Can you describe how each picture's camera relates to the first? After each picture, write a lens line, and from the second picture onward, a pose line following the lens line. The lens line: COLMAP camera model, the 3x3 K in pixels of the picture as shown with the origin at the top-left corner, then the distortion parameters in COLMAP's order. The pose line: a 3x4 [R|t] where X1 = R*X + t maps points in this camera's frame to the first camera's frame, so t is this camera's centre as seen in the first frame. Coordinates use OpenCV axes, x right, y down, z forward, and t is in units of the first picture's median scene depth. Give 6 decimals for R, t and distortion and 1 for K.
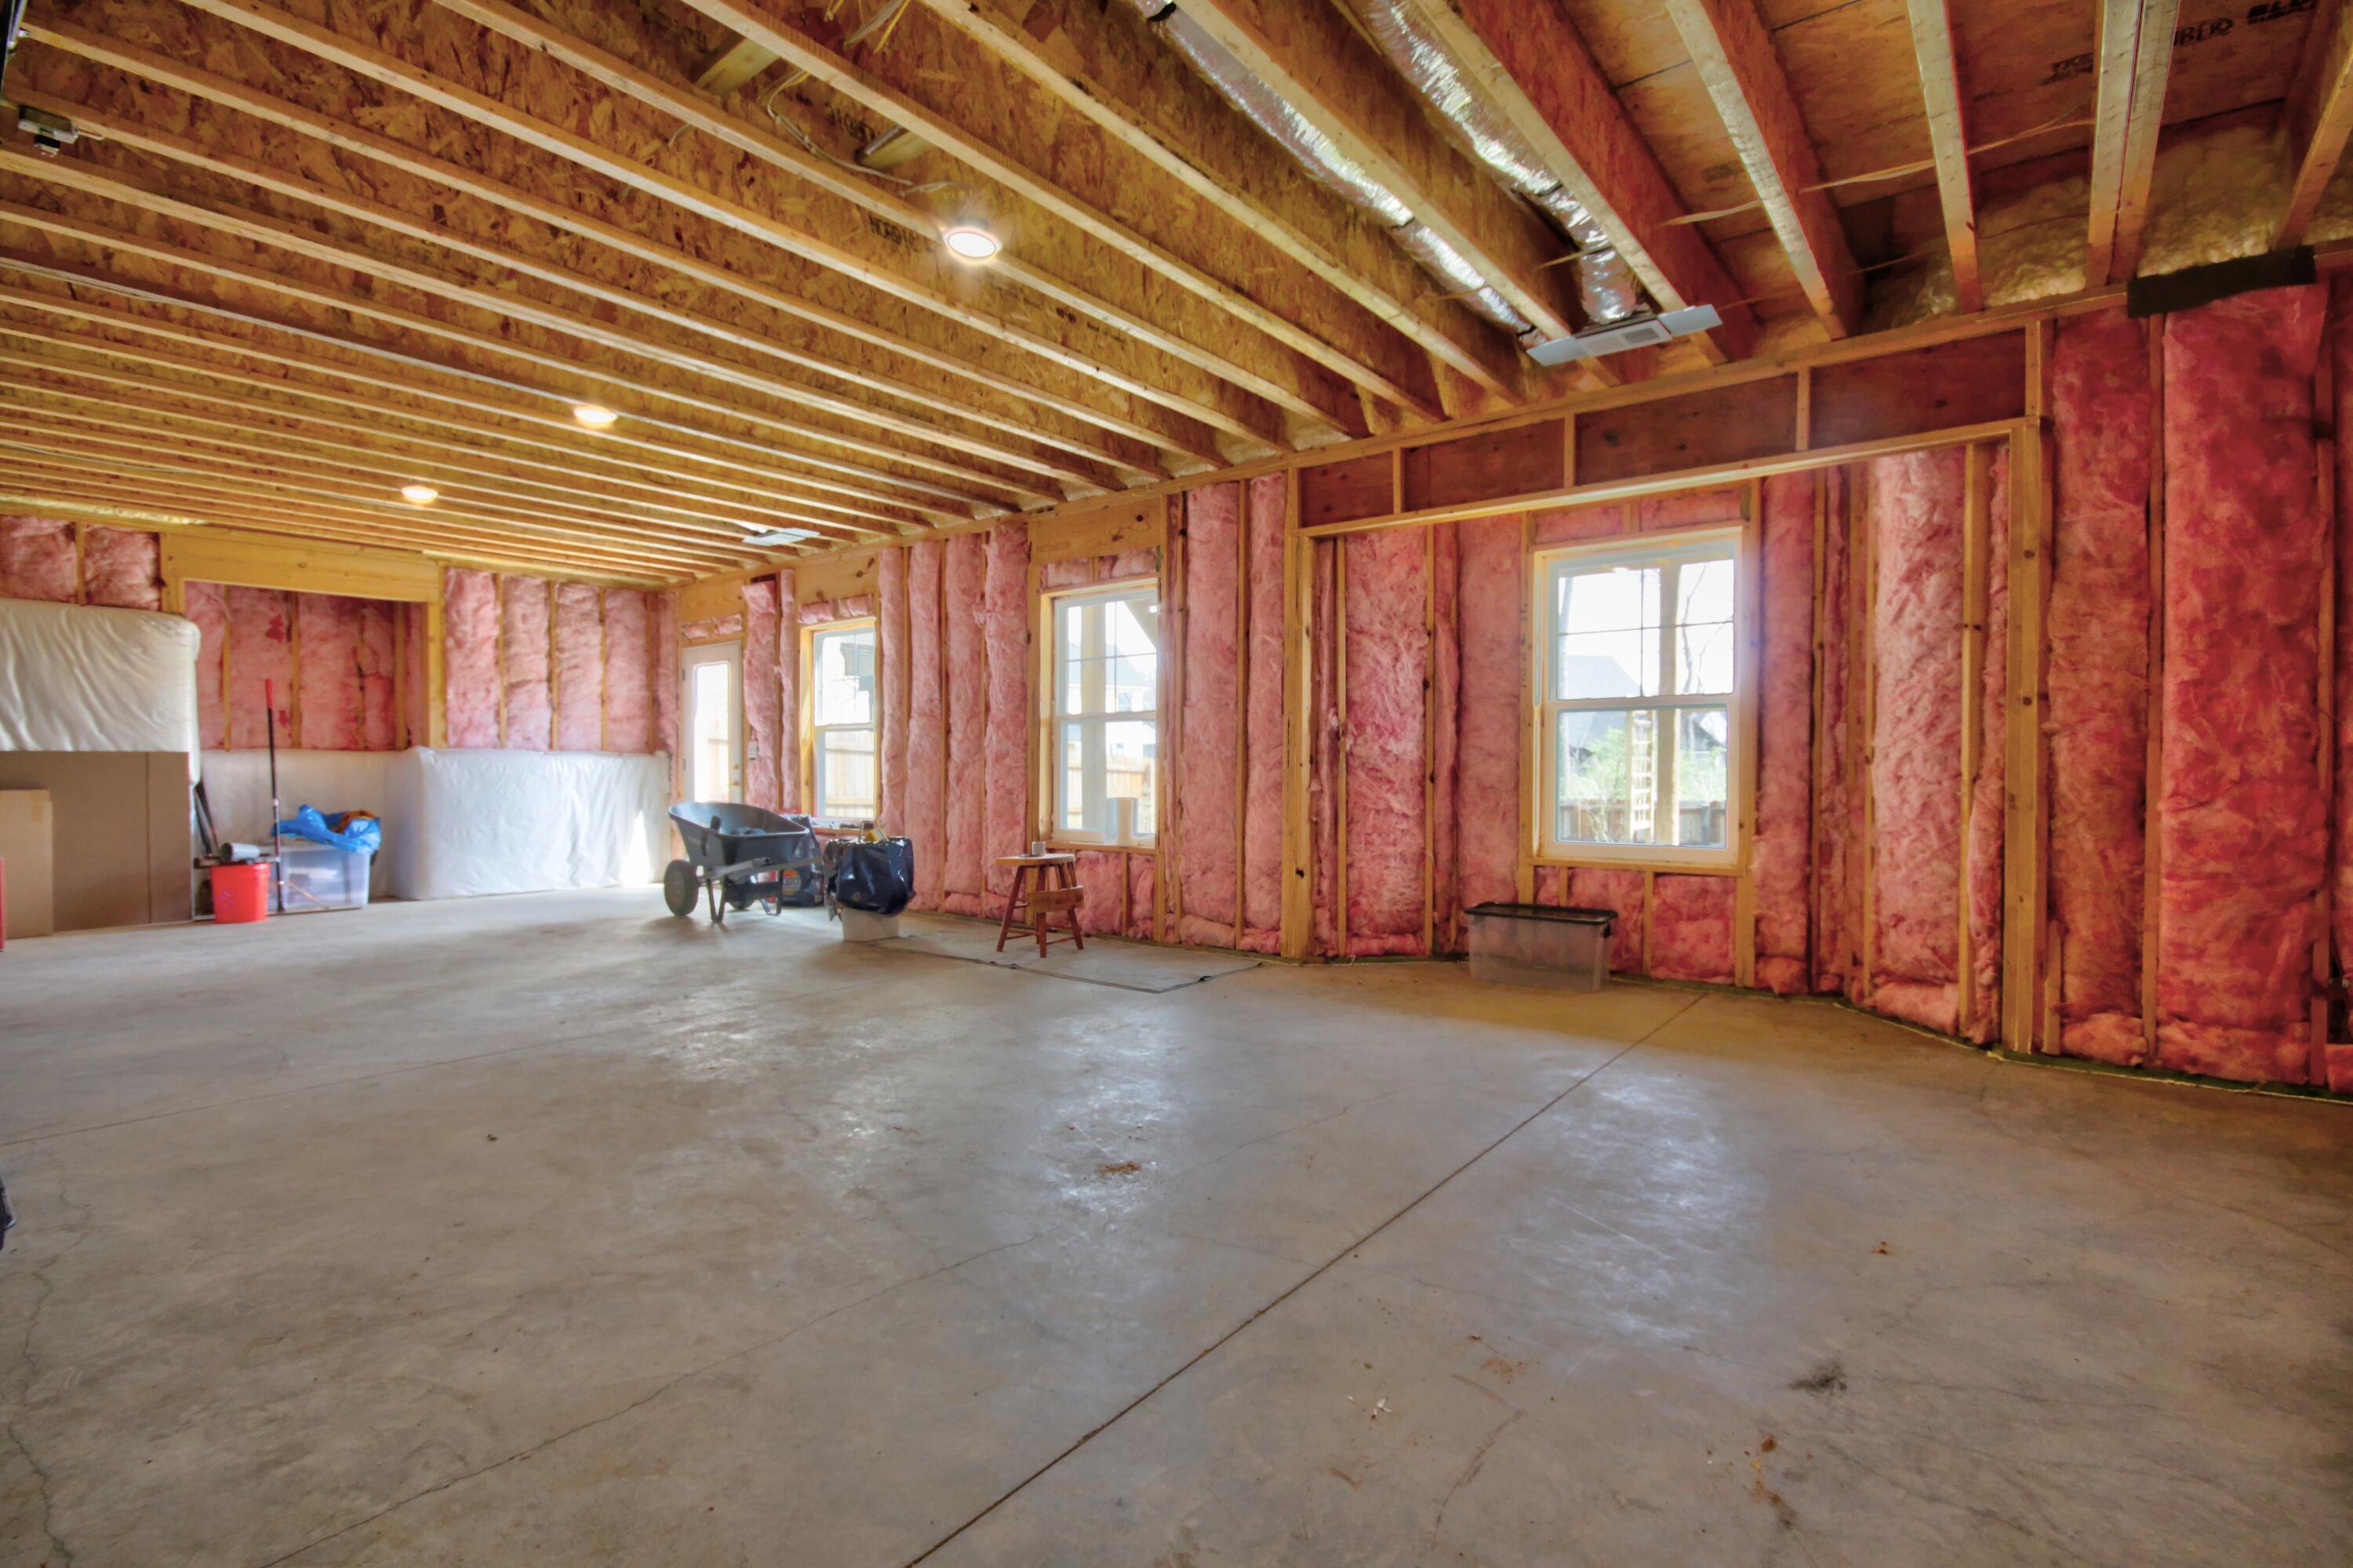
lens RADIAL K [[1084.1, 0, 1168.7], [0, 1084.1, 788.6], [0, 0, 1]] dist [0.002415, -0.007455]
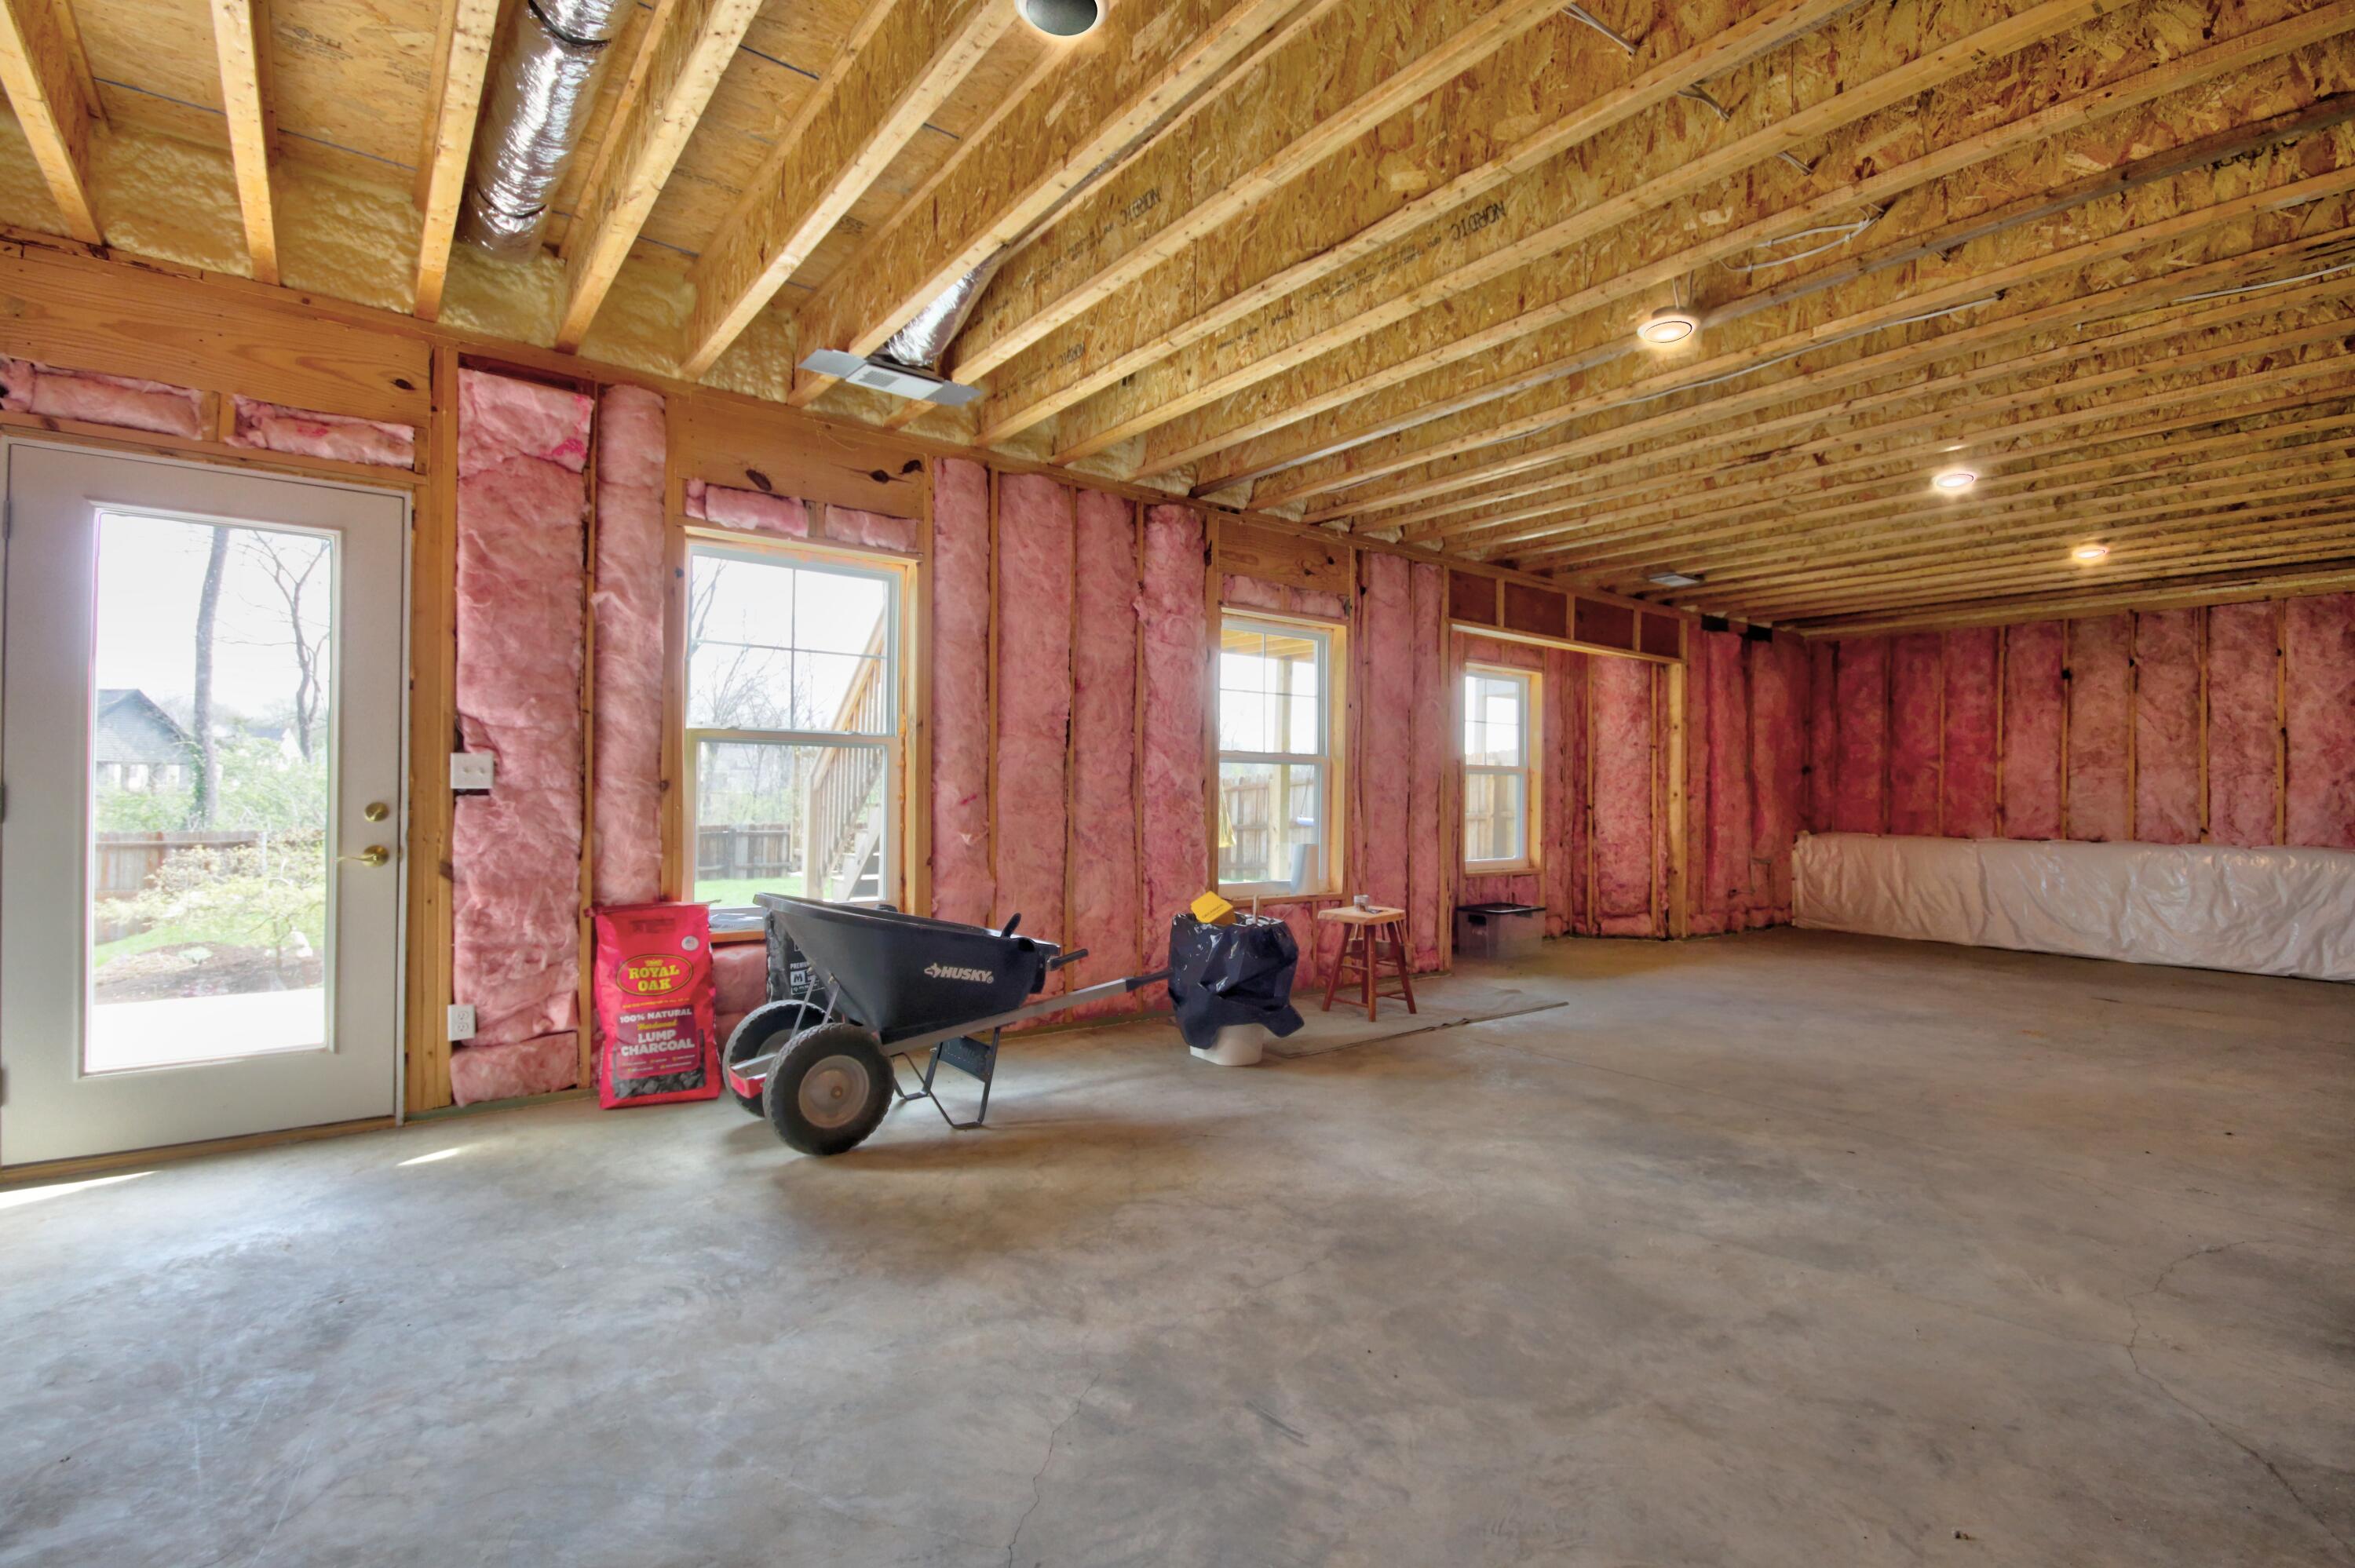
lens RADIAL K [[1084.9, 0, 1169.7], [0, 1084.9, 788.6], [0, 0, 1]] dist [0.002415, -0.007455]
pose [[0.237355, 0.003775, 0.971416, -0.987909], [0.002252, 0.999988, -0.004436, -0.037211], [-0.971420, 0.003240, 0.237344, 0.881579]]
